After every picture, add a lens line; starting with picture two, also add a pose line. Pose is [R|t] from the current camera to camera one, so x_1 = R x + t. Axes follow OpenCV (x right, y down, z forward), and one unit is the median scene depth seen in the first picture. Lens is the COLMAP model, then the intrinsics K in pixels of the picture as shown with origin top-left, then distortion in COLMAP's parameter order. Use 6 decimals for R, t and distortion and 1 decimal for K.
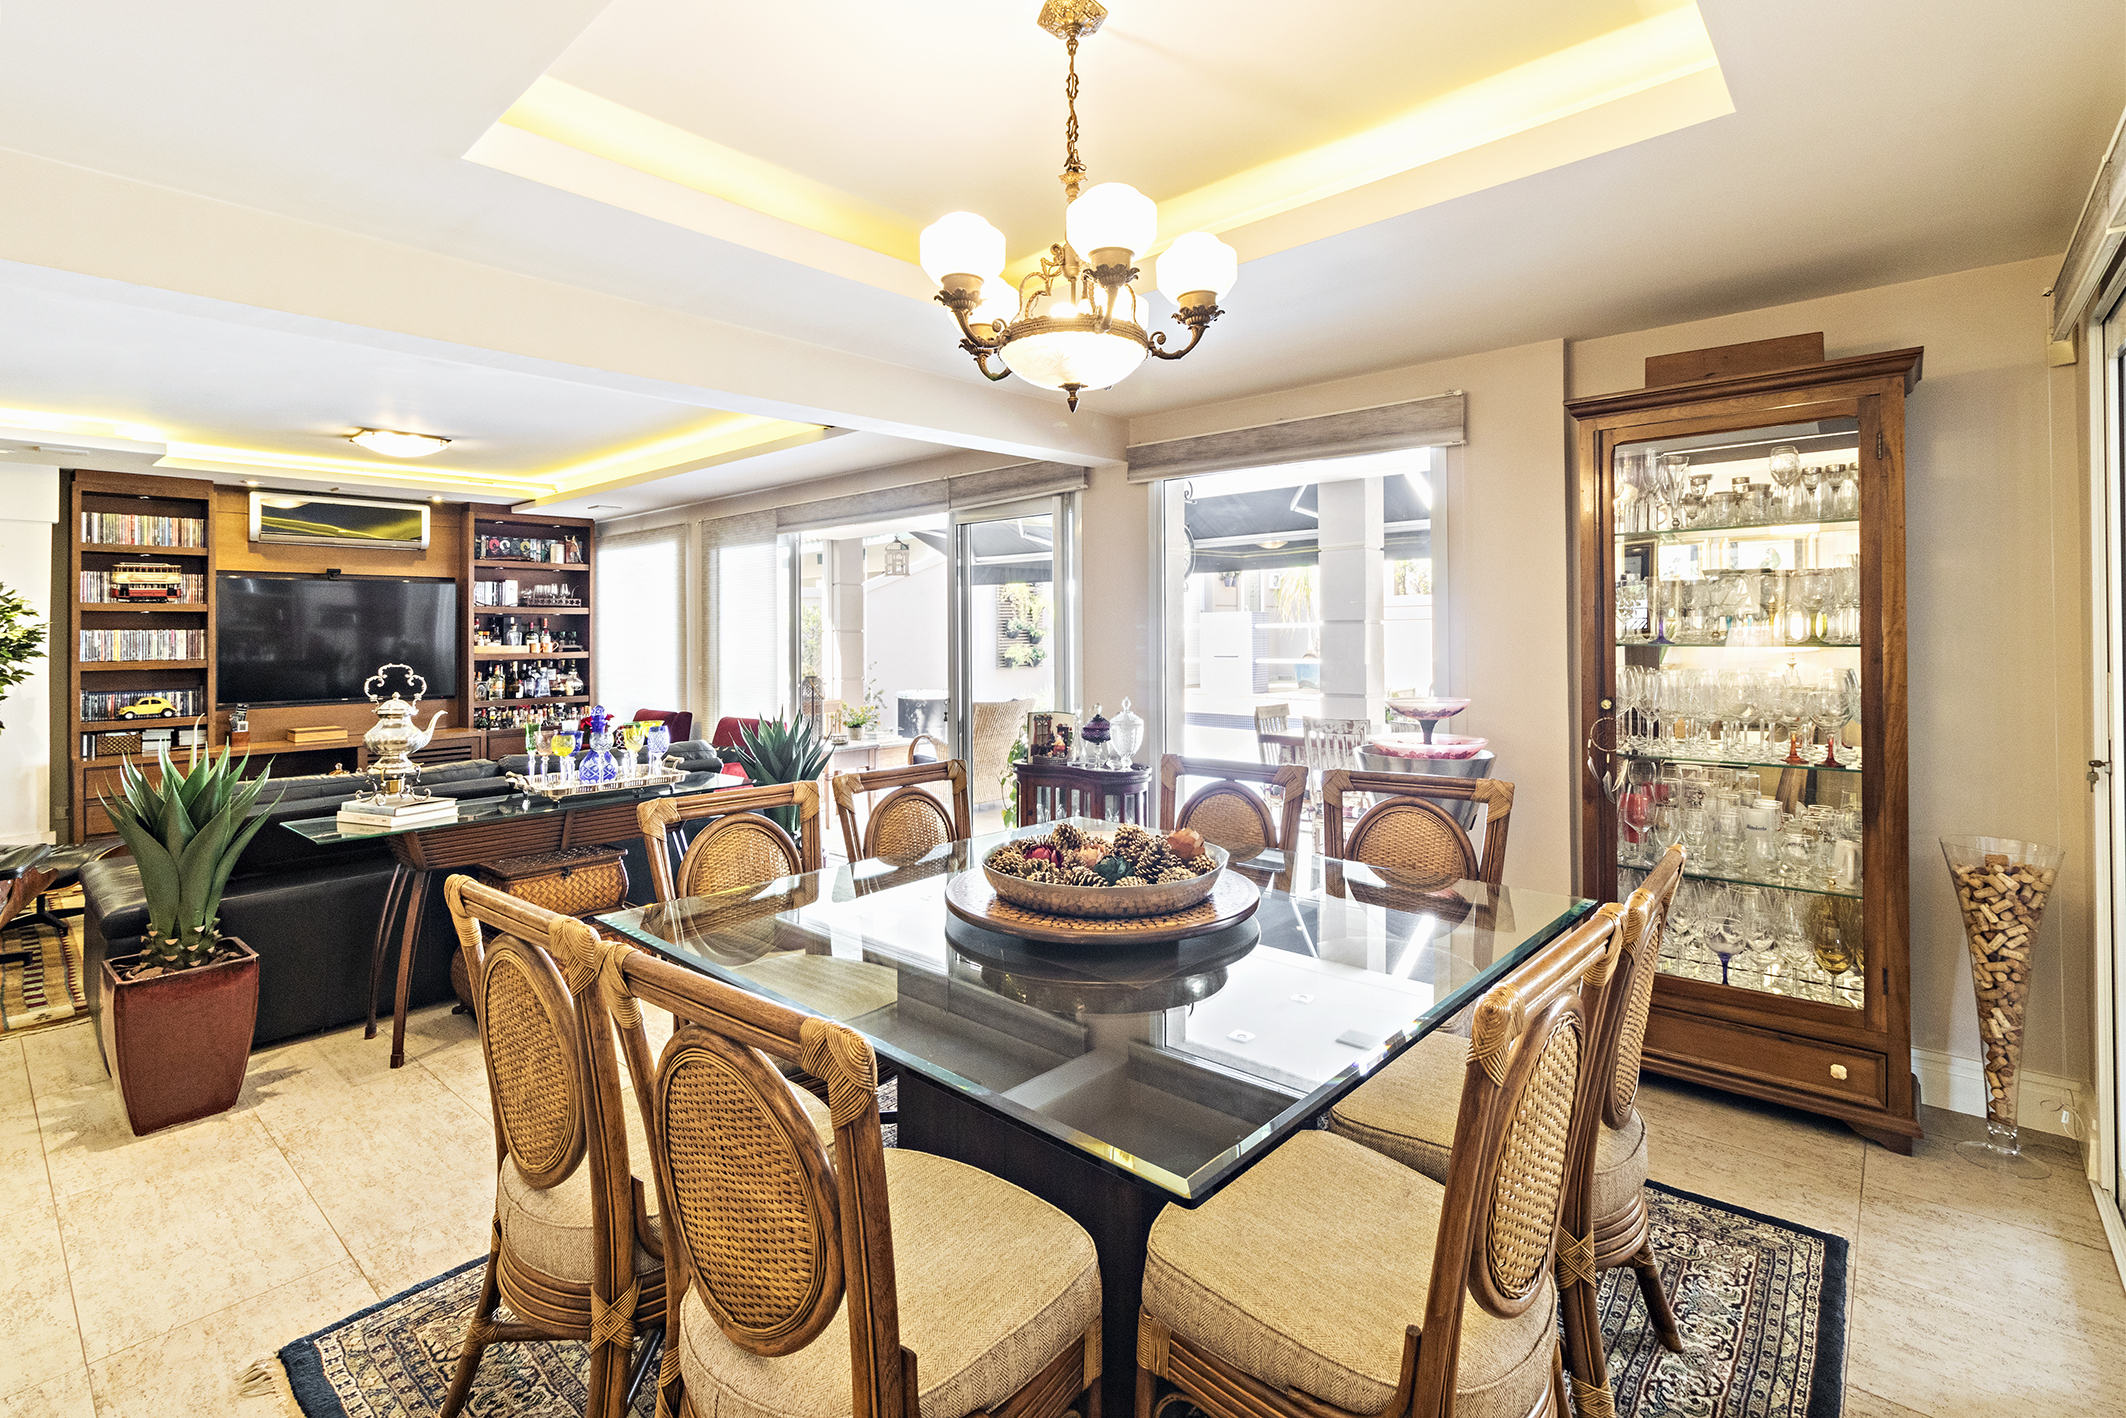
lens RADIAL K [[981.8, 0, 1069.0], [0, 981.8, 649.2], [0, 0, 1]] dist [-0.001082, -0.000314]
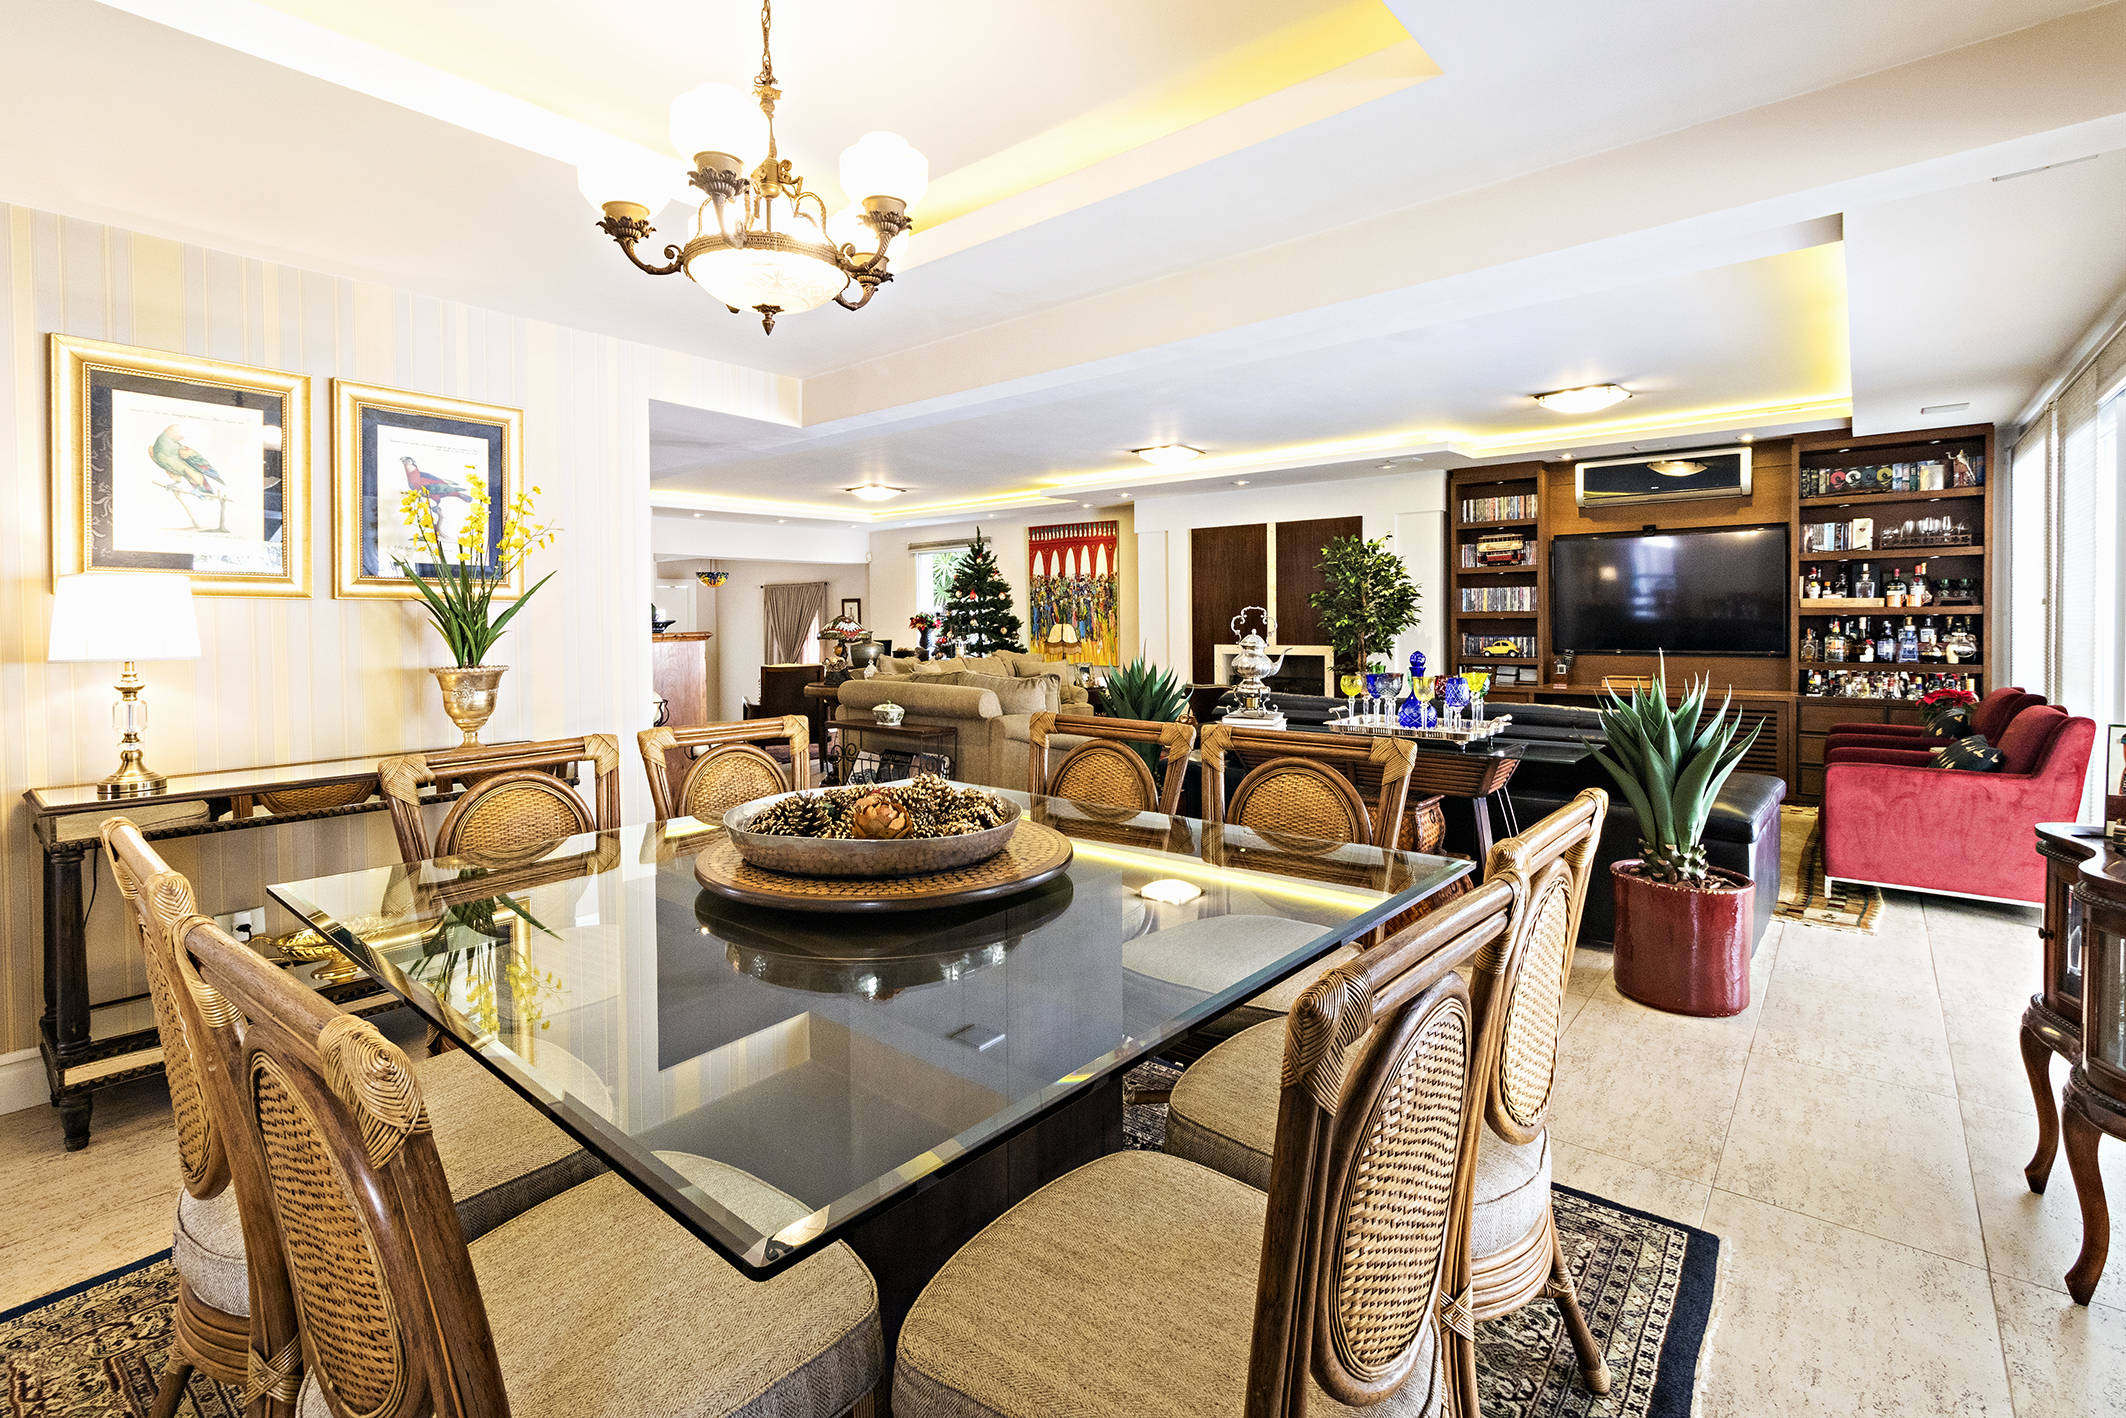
lens RADIAL K [[981.8, 0, 1069.0], [0, 981.8, 649.2], [0, 0, 1]] dist [-0.001082, -0.000314]
pose [[0.024823, 0.040491, -0.998871, 0.254538], [-0.003773, 0.999176, 0.040410, 0.009033], [0.999685, 0.002765, 0.024956, 0.332379]]
